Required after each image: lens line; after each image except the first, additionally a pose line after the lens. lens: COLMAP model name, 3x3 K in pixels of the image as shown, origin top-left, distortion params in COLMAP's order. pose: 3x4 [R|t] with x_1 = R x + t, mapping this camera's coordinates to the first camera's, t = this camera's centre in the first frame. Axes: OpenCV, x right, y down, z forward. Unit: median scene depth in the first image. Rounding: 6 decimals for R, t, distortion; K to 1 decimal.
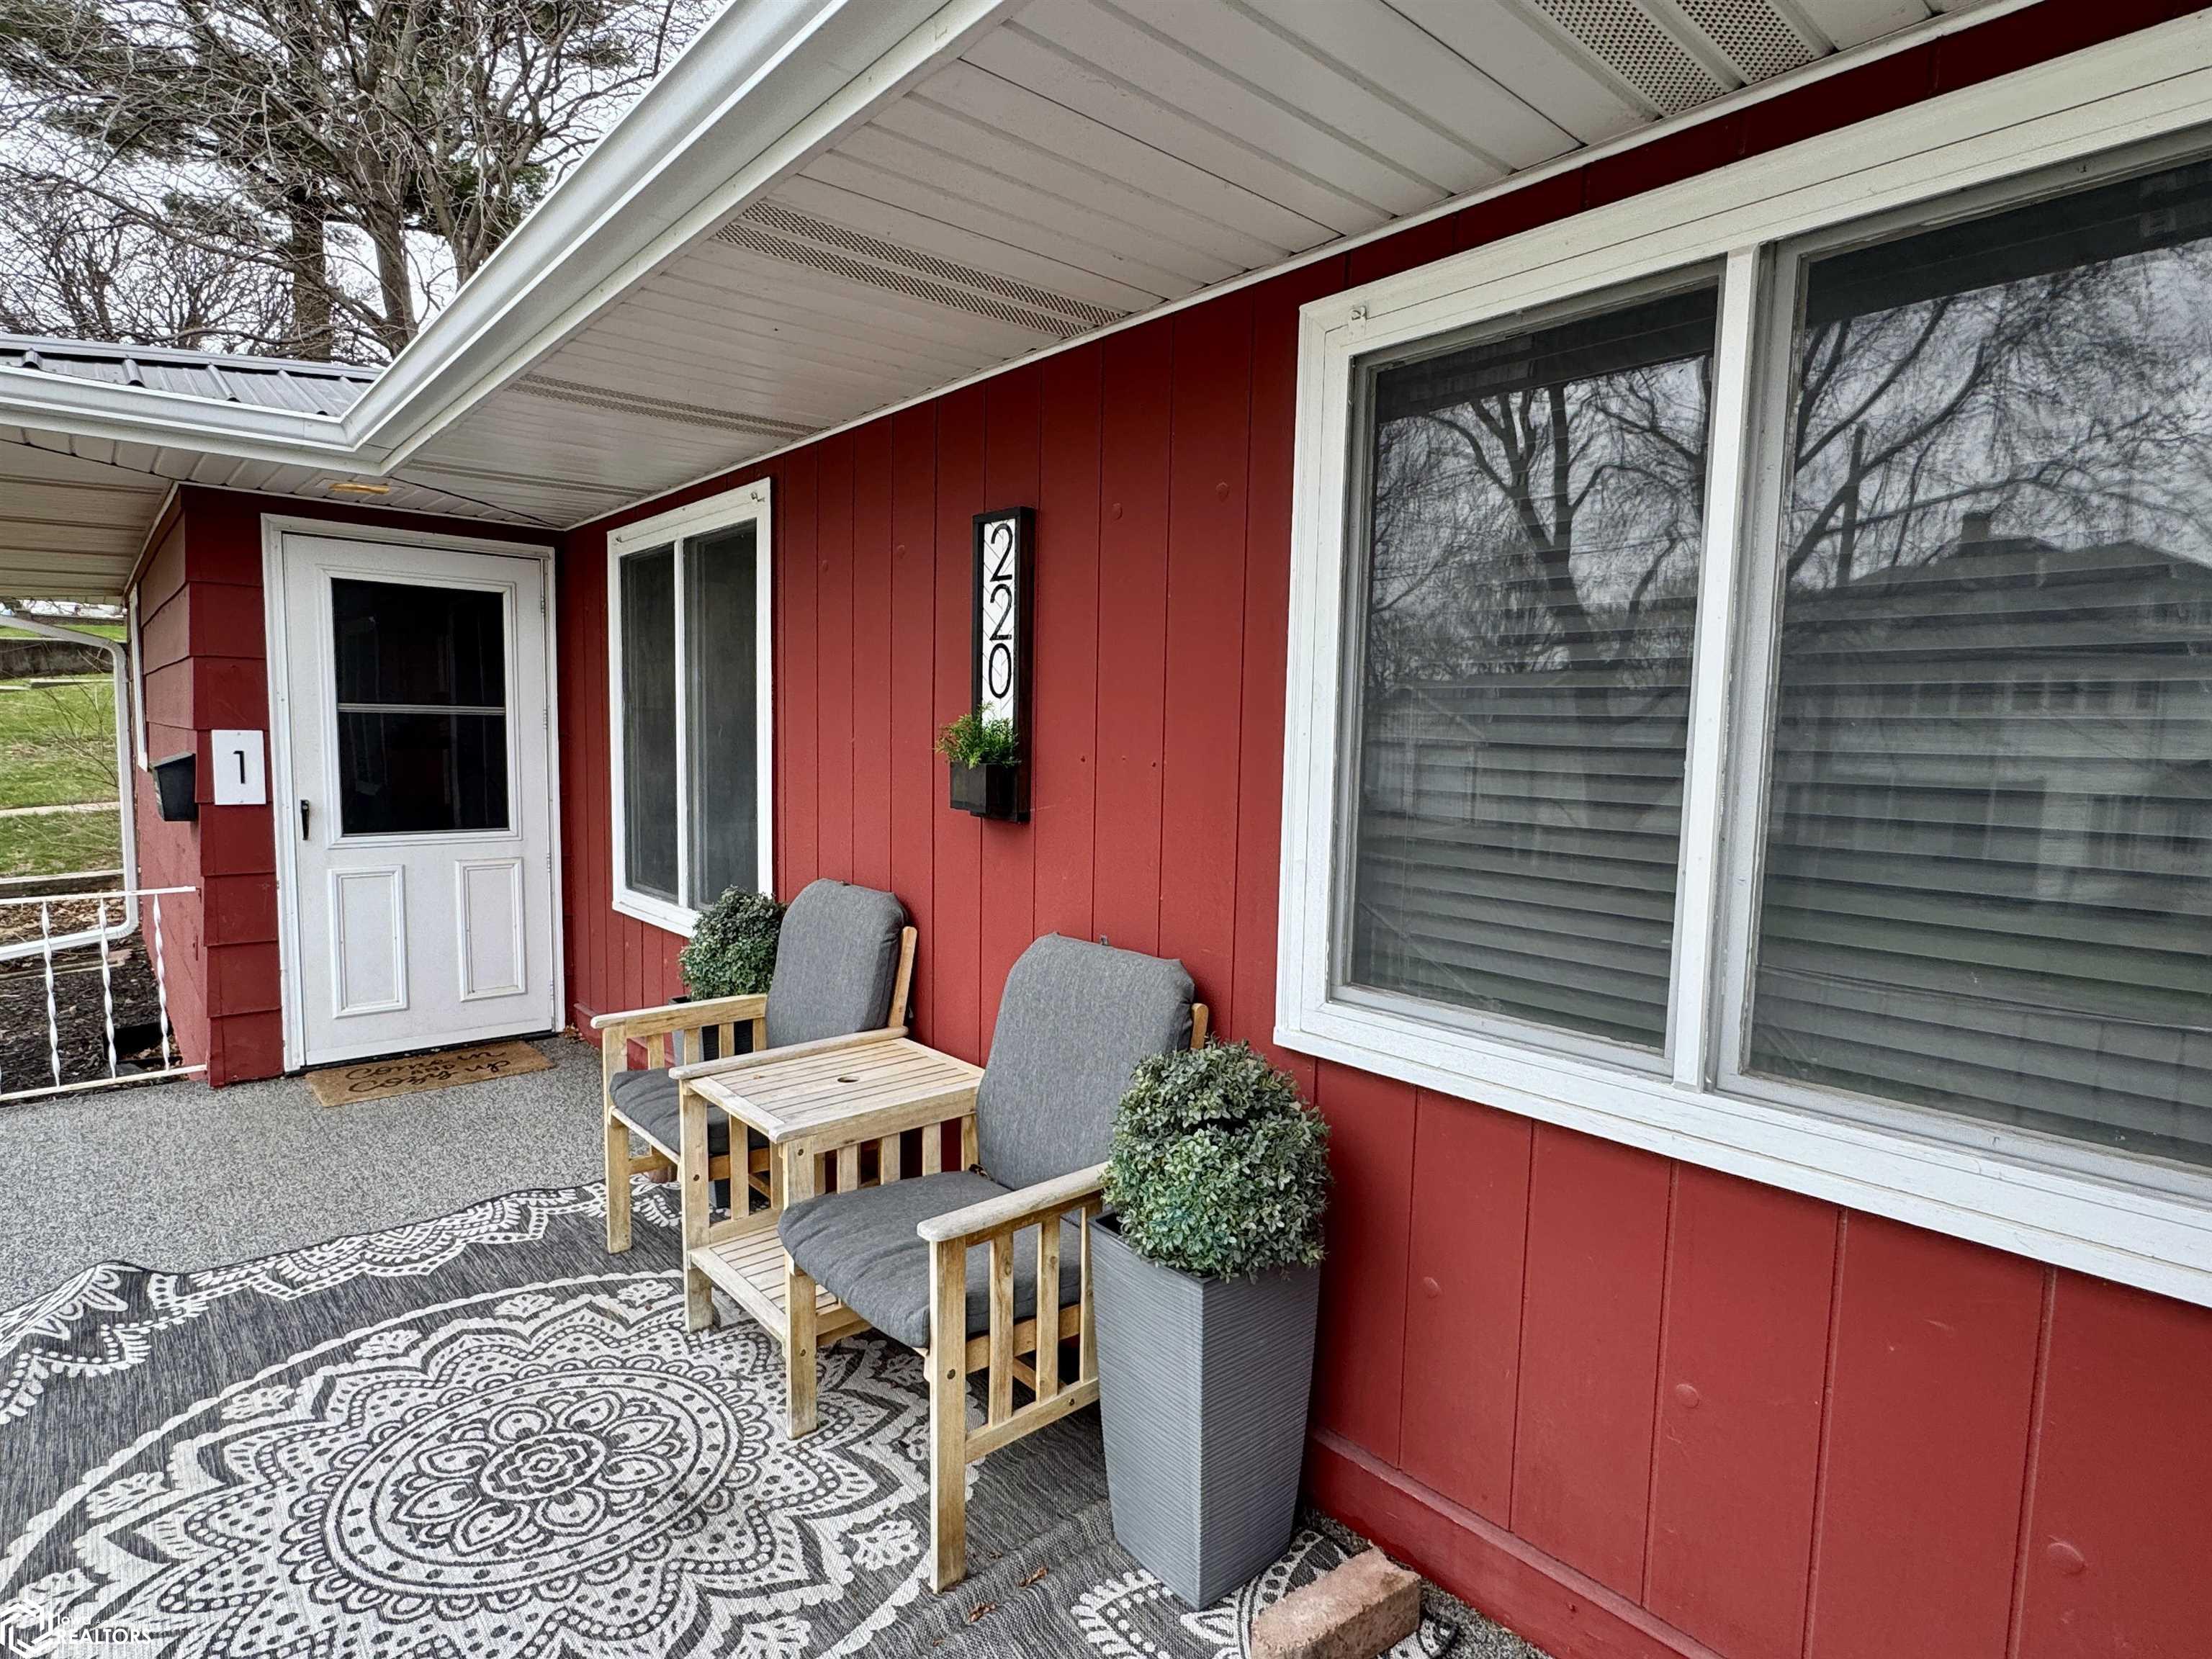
lens RADIAL K [[1146.8, 0, 1106.0], [0, 1146.8, 829.5], [0, 0, 1]] dist [-0.001147, 0.001008]
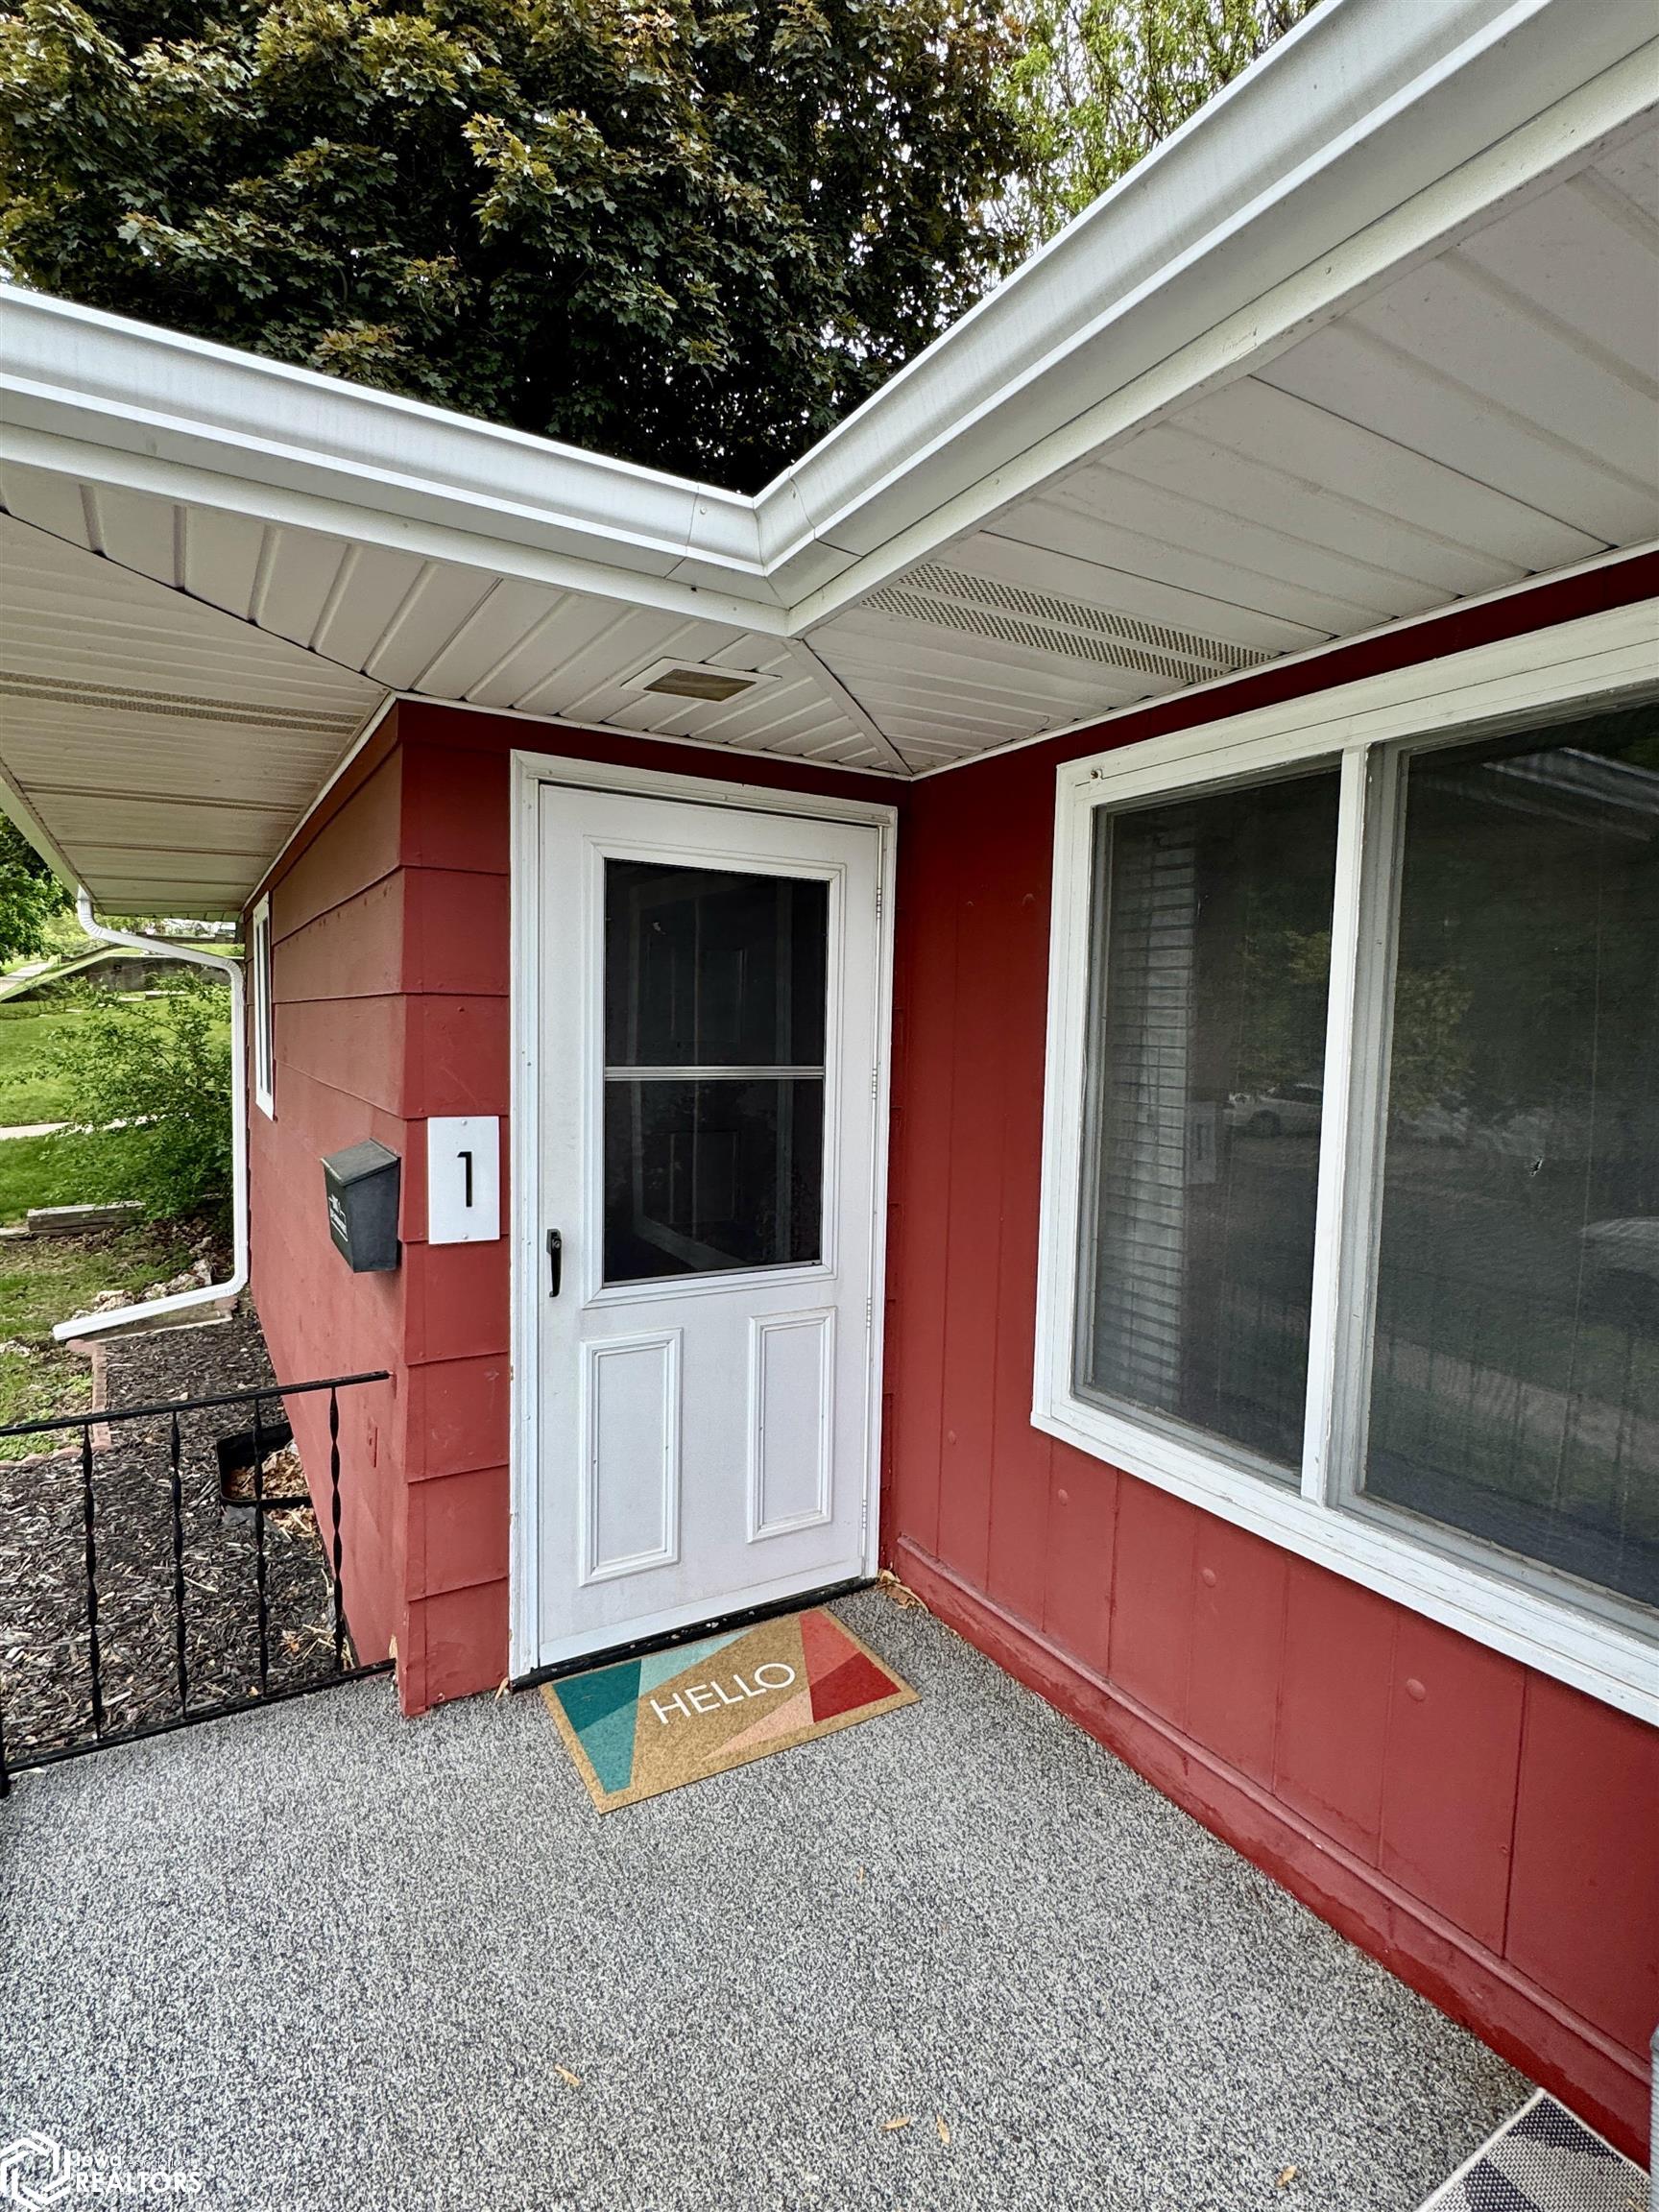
lens RADIAL K [[1090.1, 0, 829.5], [0, 1090.1, 1106.0], [0, 0, 1]] dist [0.000551, -0.000375]
pose [[0.982078, 0.014218, -0.187937, -0.458286], [-0.017585, 0.999713, -0.016261, -0.084604], [0.187652, 0.019274, 0.982047, 0.474434]]
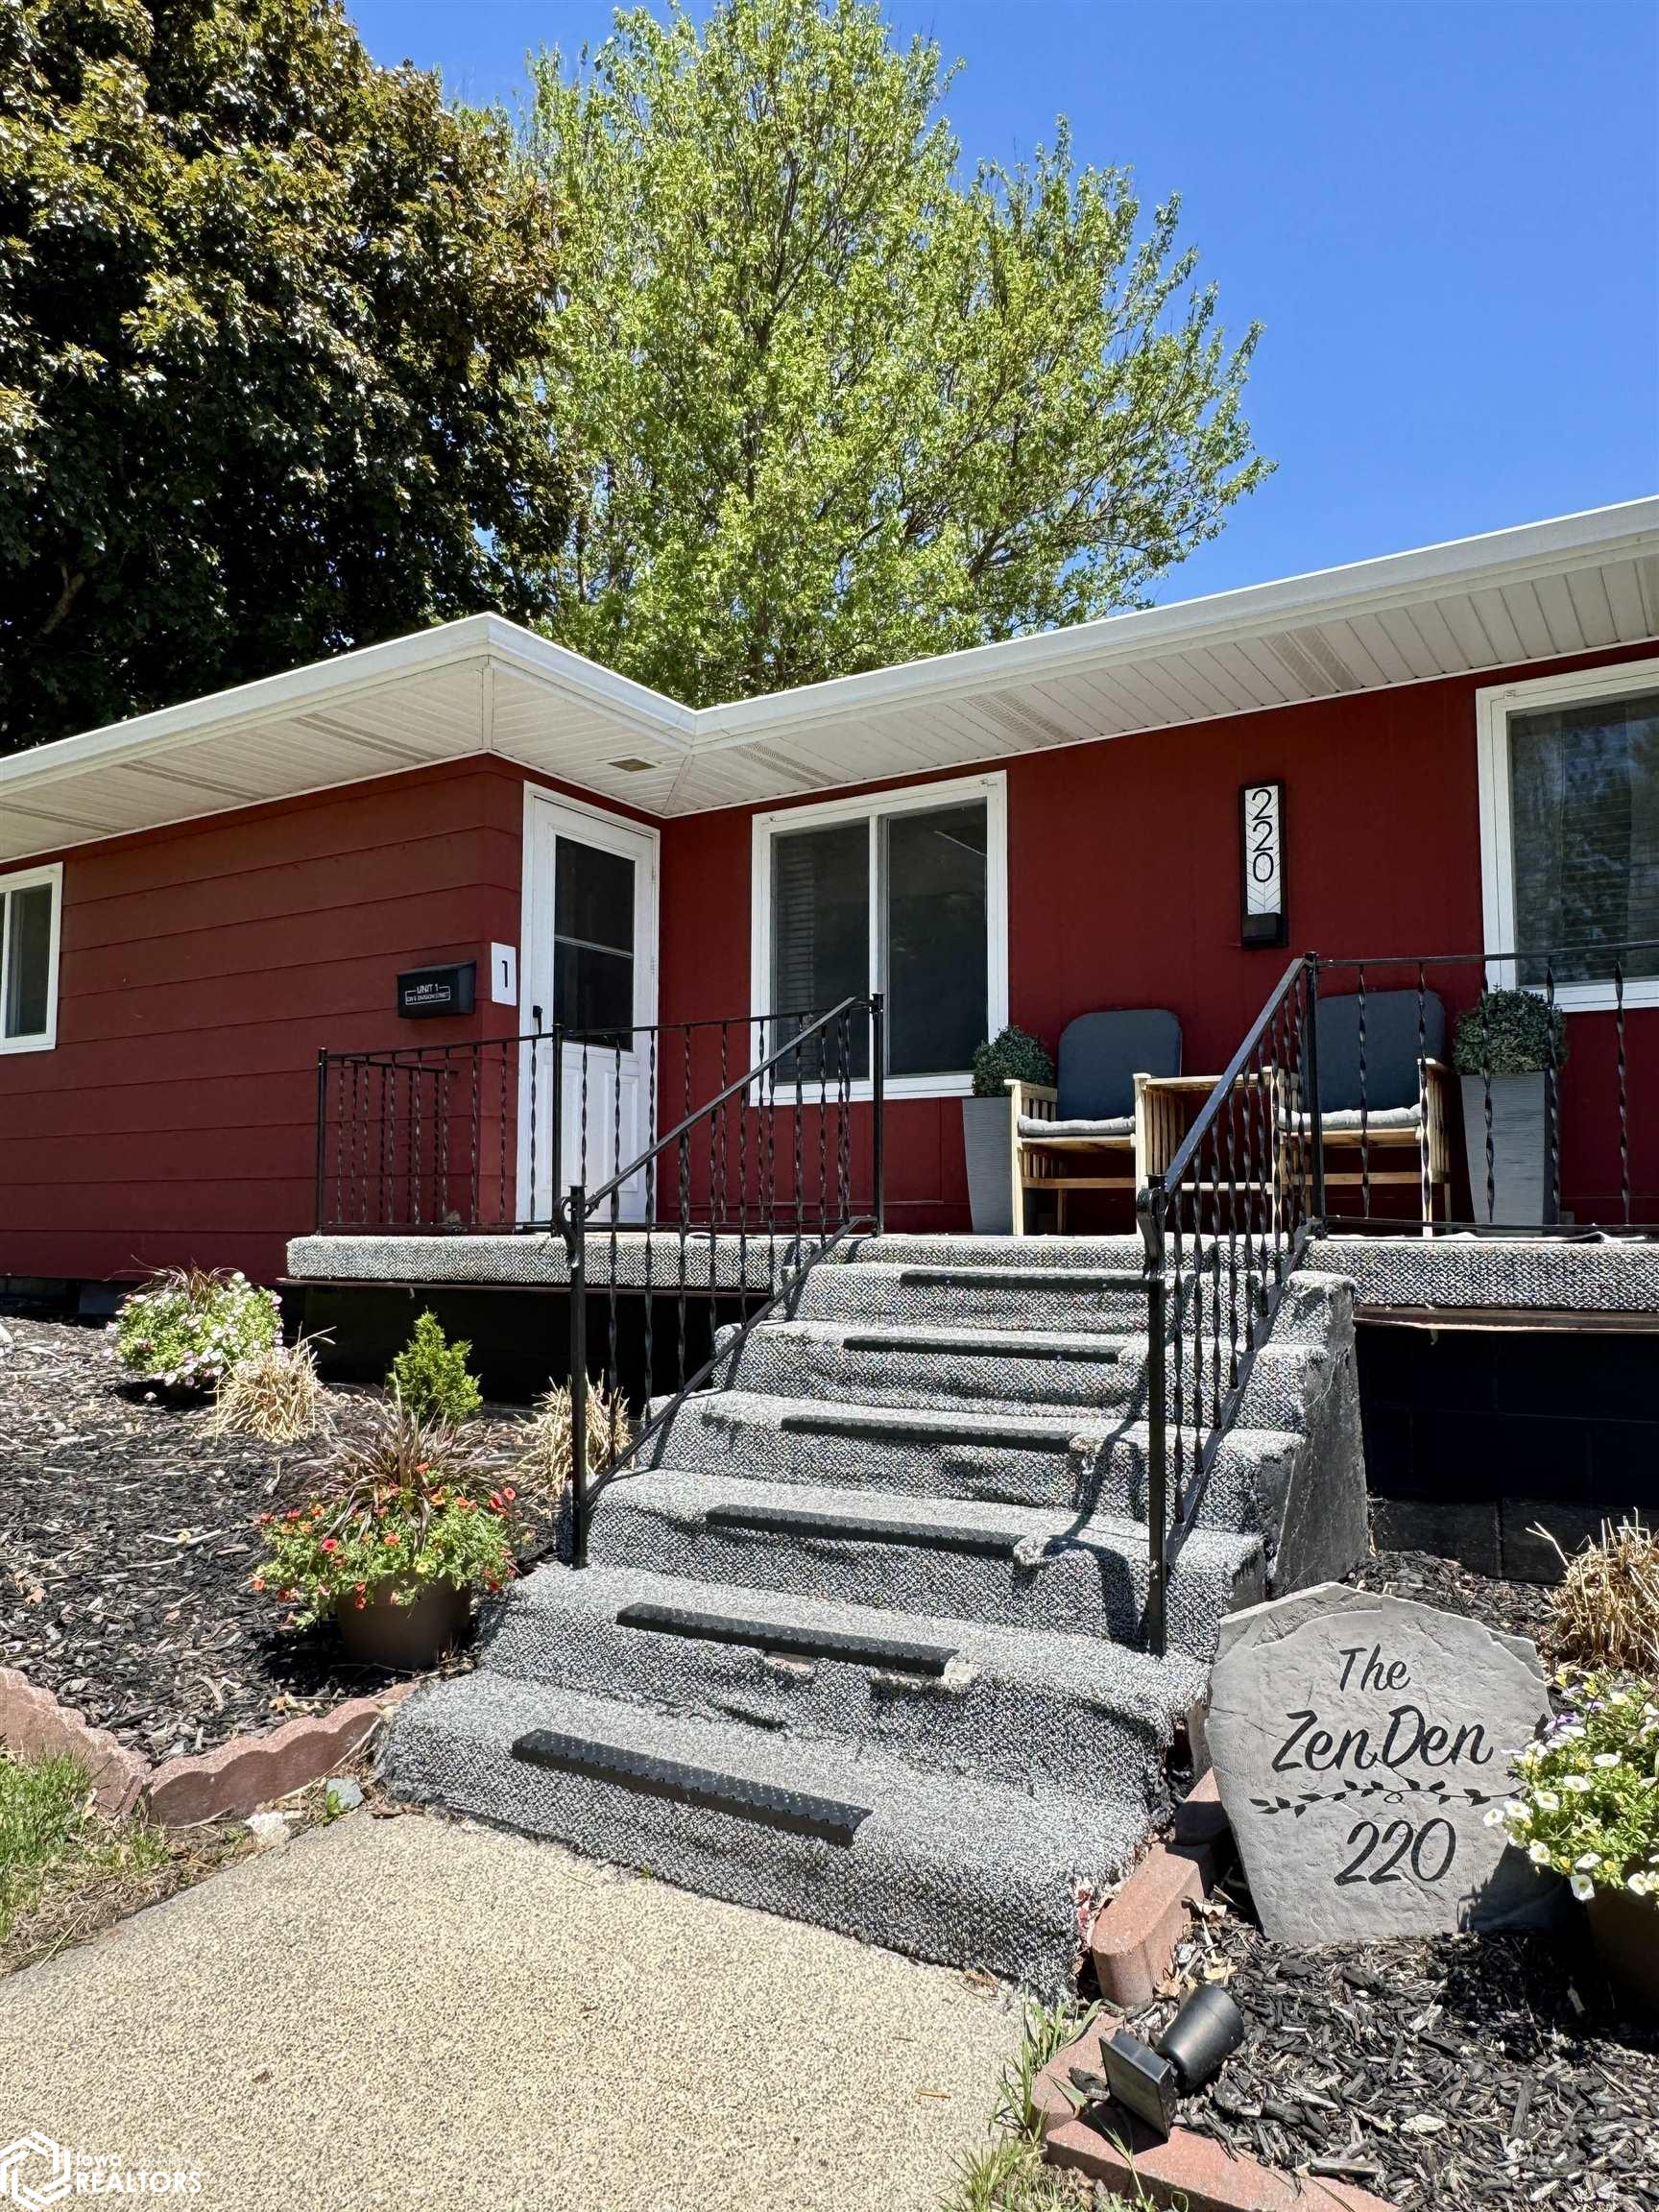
lens RADIAL K [[1474.7, 0, 833.3], [0, 1474.7, 1111.5], [0, 0, 1]] dist [-0.004762, 0.000116]
pose [[0.958453, 0.003726, 0.285227, -0.855553], [0.042134, 0.987097, -0.154480, 0.349023], [-0.282122, 0.160079, 0.945929, -0.579442]]
